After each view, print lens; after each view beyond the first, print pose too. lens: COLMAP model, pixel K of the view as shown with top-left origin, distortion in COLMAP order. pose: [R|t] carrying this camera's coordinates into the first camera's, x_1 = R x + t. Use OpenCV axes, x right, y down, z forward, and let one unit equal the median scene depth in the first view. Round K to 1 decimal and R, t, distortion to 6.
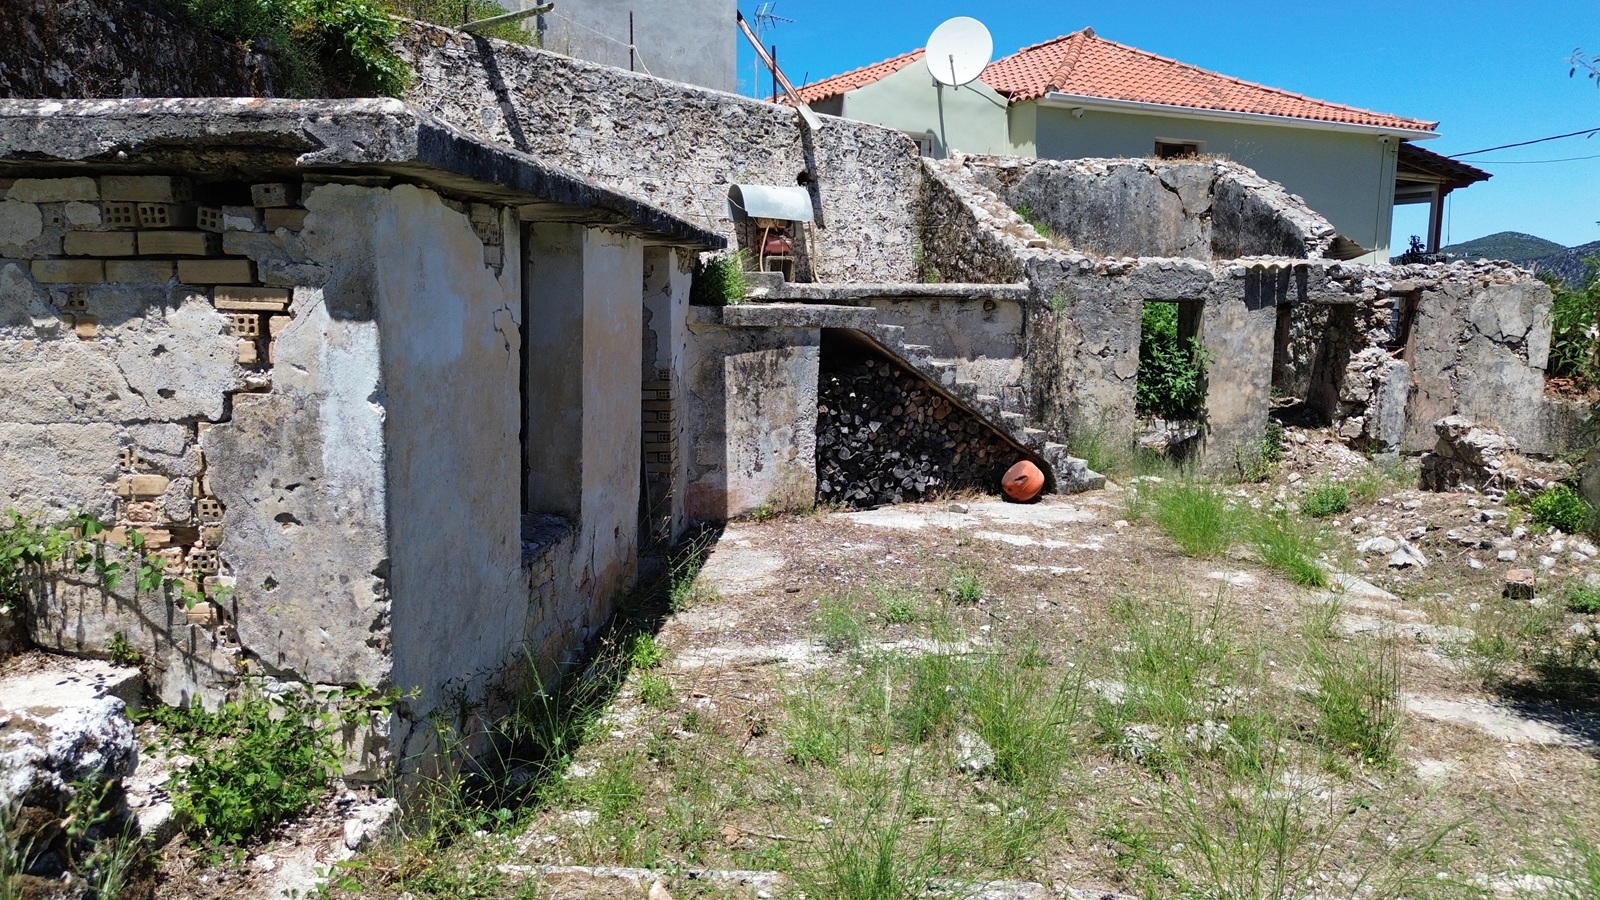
lens RADIAL K [[1136.0, 0, 793.2], [0, 1136.0, 452.7], [0, 0, 1]] dist [0.061189, -0.052754]
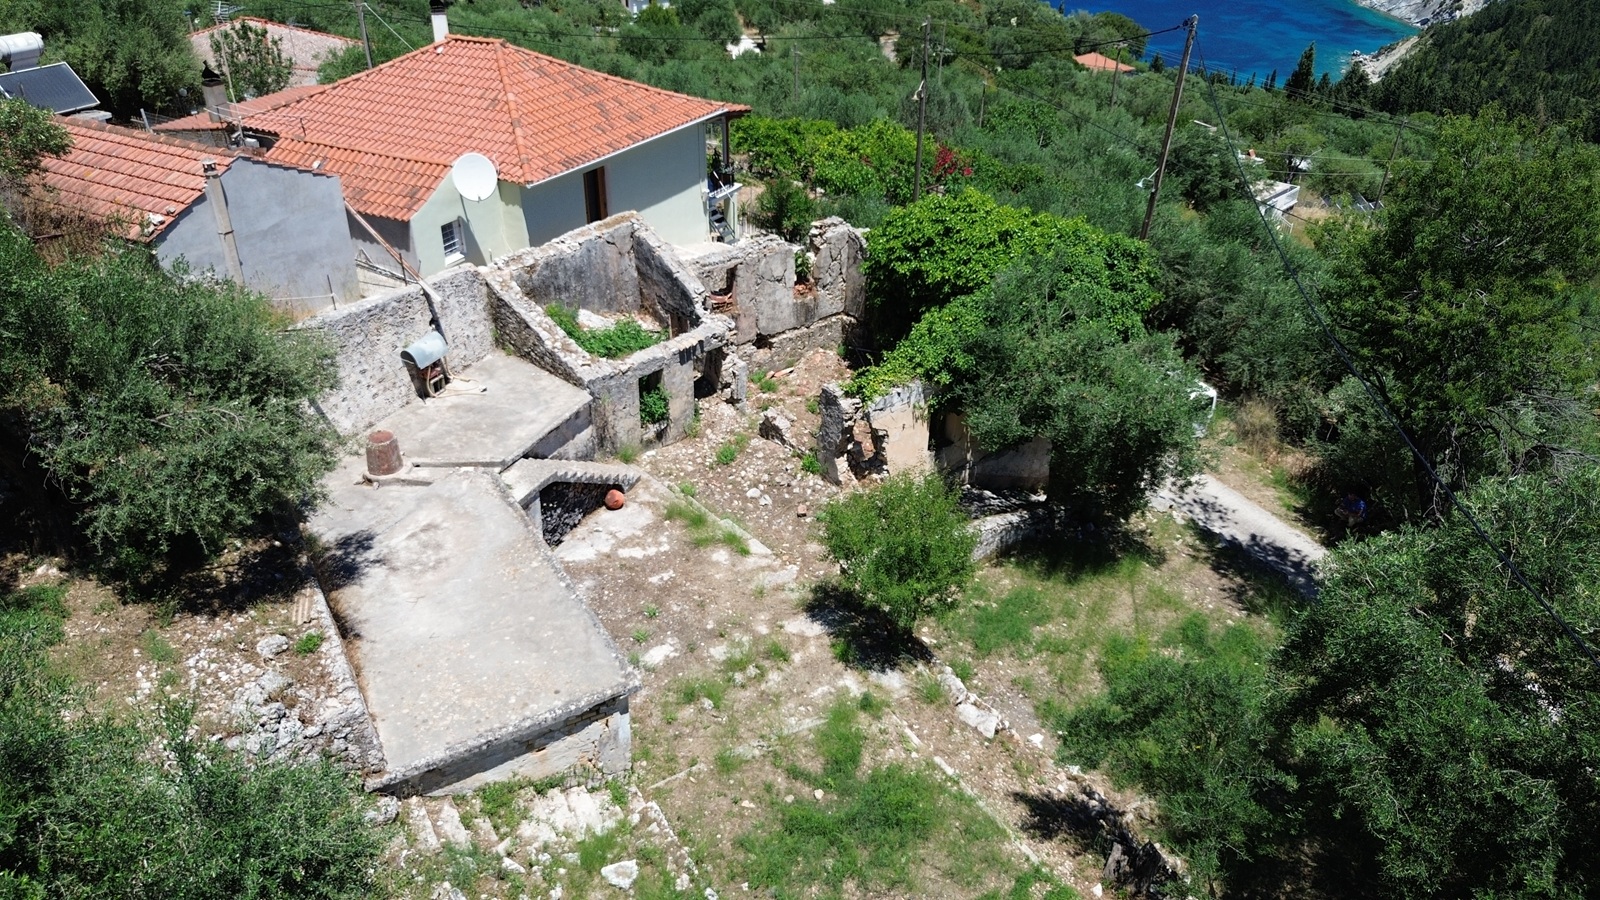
lens RADIAL K [[1136.0, 0, 804.9], [0, 1136.0, 459.6], [0, 0, 1]] dist [0.061189, -0.052754]
pose [[0.819959, -0.290113, 0.493458, -0.508183], [0.068314, 0.905488, 0.418838, -0.854237], [-0.568331, -0.309720, 0.762282, -0.786436]]
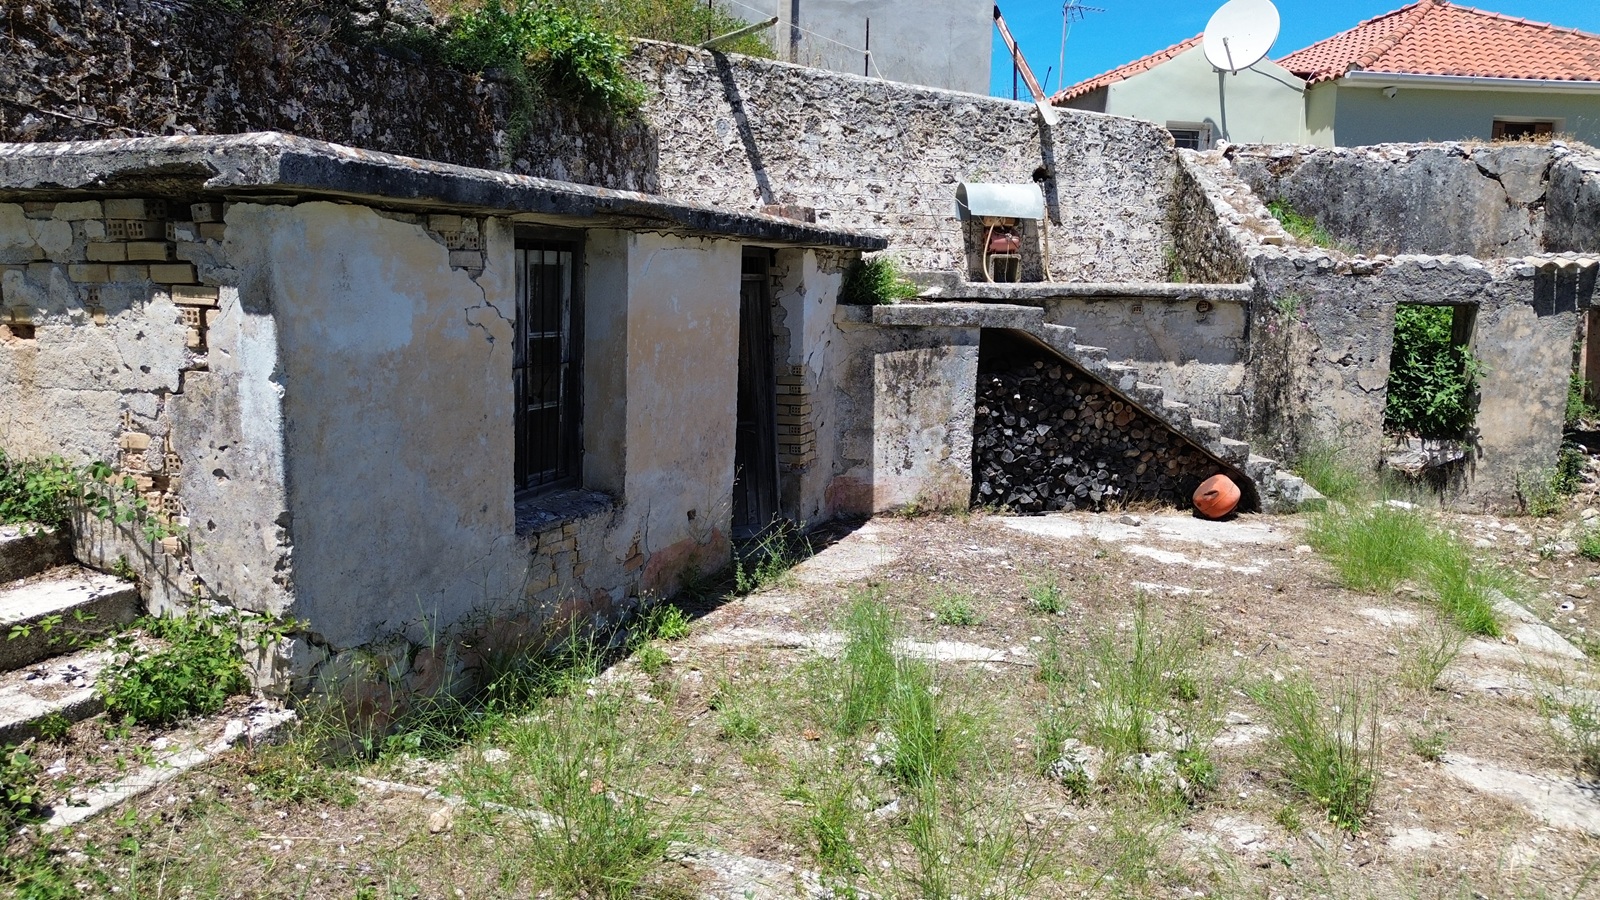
lens RADIAL K [[1136.0, 0, 795.8], [0, 1136.0, 450.9], [0, 0, 1]] dist [0.061189, -0.052754]
pose [[0.949238, 0.051482, -0.310318, 0.148581], [-0.051153, 0.998648, 0.009203, -0.002815], [0.310372, 0.007138, 0.950588, 0.003982]]
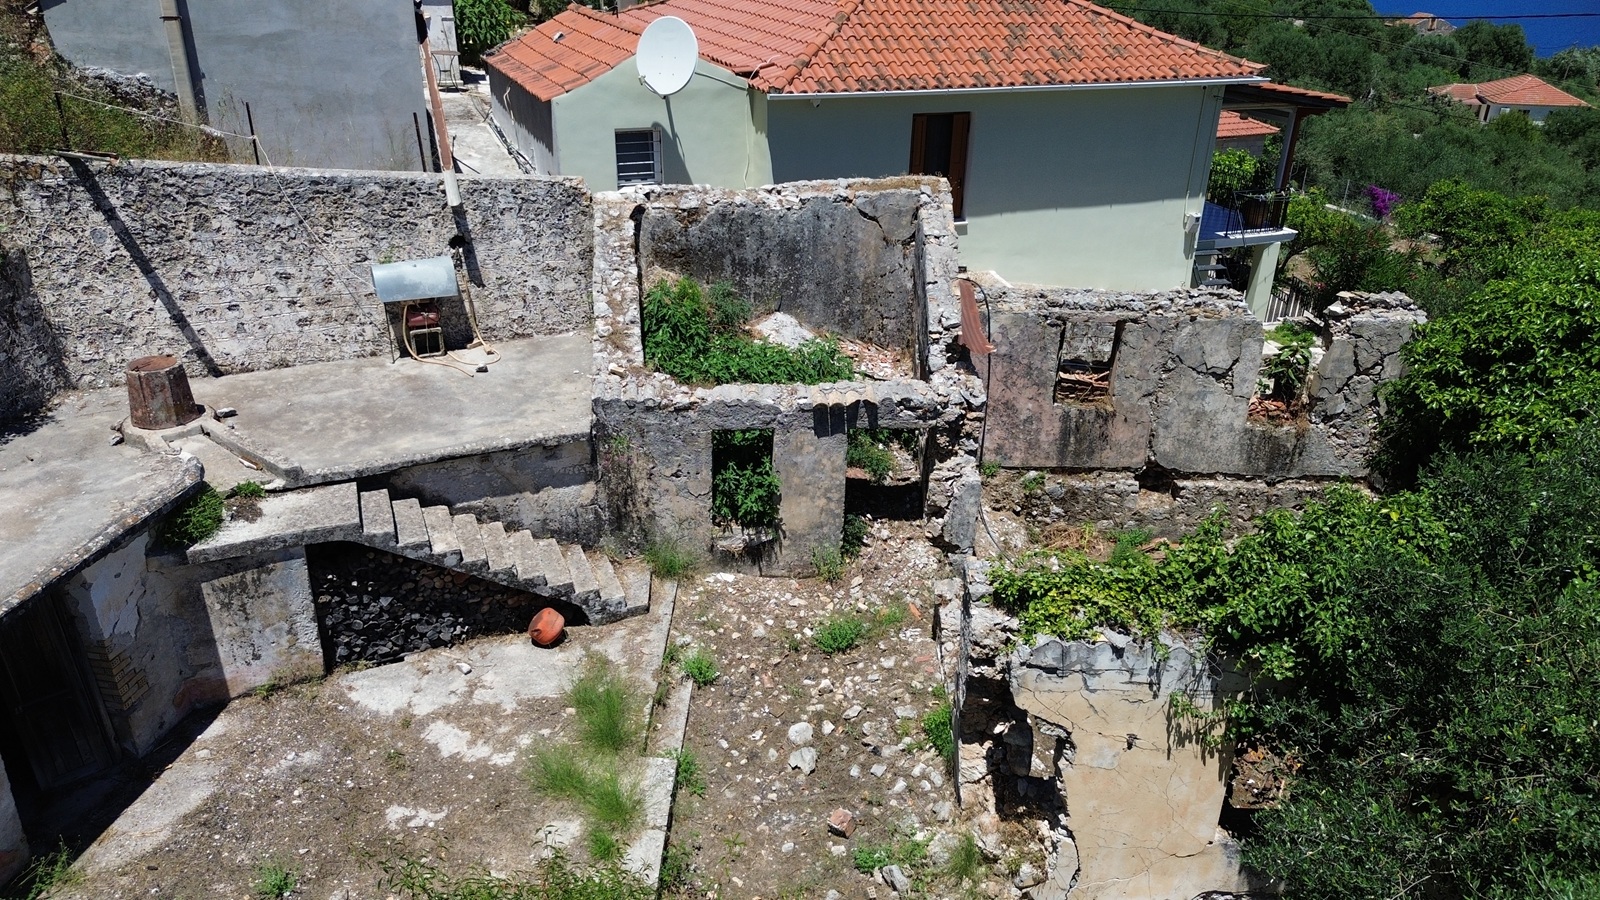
lens RADIAL K [[1136.0, 0, 793.3], [0, 1136.0, 450.7], [0, 0, 1]] dist [0.061189, -0.052754]
pose [[0.993219, 0.060123, -0.099503, 0.499993], [-0.026697, 0.950972, 0.308121, -0.455862], [0.113150, -0.303375, 0.946129, -0.005761]]
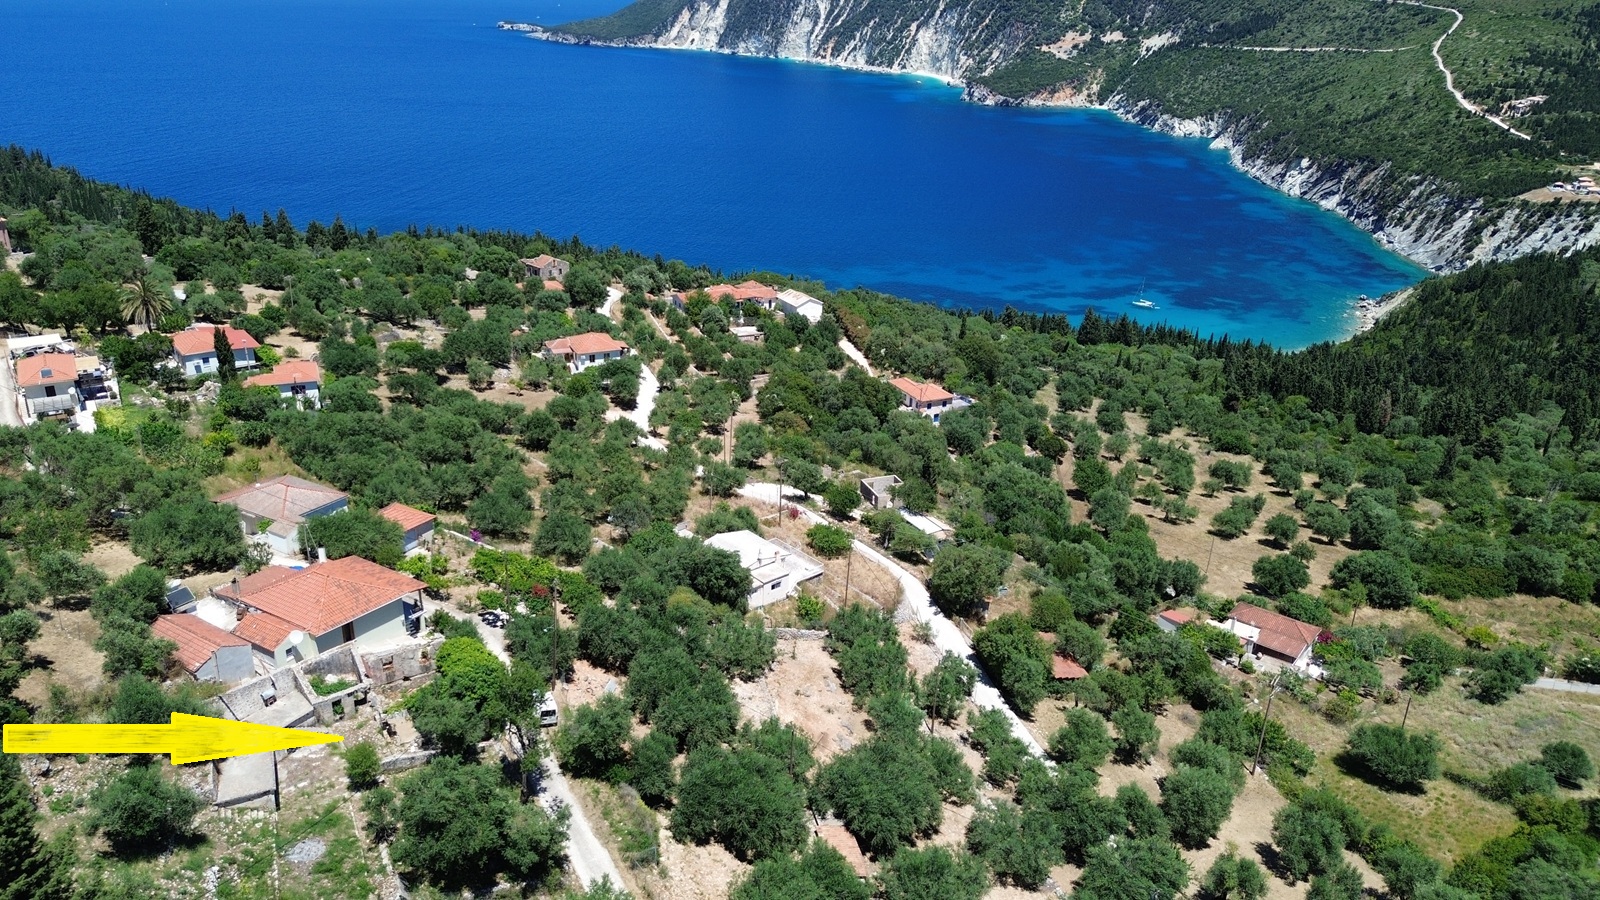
lens RADIAL K [[1136.0, 0, 797.5], [0, 1136.0, 458.3], [0, 0, 1]] dist [0.061189, -0.052754]
pose [[0.873582, -0.171997, 0.455271, -0.145785], [0.045747, 0.960347, 0.275029, -3.431681], [-0.484522, -0.219433, 0.846810, -6.109978]]
